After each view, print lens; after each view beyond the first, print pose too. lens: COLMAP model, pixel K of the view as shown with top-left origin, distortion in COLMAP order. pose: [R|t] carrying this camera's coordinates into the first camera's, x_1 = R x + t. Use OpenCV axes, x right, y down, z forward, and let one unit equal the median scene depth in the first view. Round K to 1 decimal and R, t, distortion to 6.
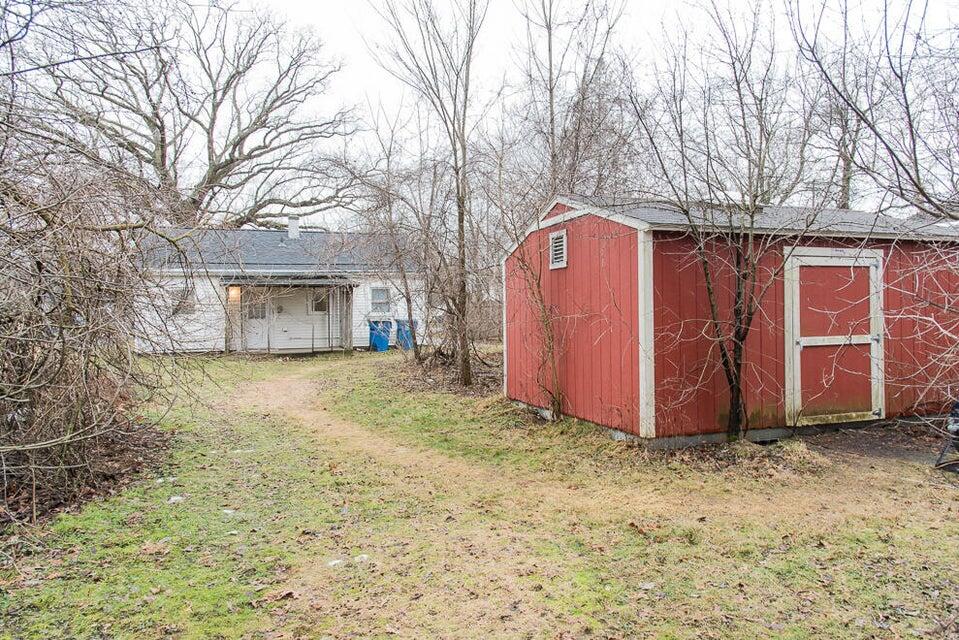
lens RADIAL K [[649.0, 0, 481.2], [0, 649.0, 323.7], [0, 0, 1]] dist [0.007263, 0.001018]
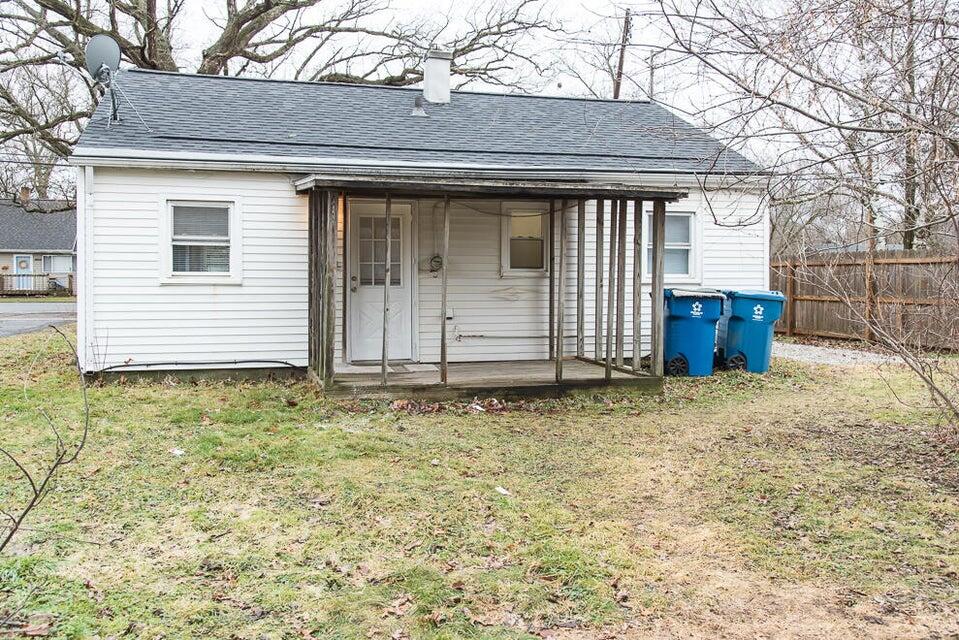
lens RADIAL K [[872.0, 0, 478.5], [0, 872.0, 317.4], [0, 0, 1]] dist [-0.009582, -0.003647]
pose [[0.995753, 0.015888, -0.090680, -0.129226], [-0.013803, 0.999627, 0.023580, -0.001087], [0.091020, -0.022228, 0.995601, 0.262539]]
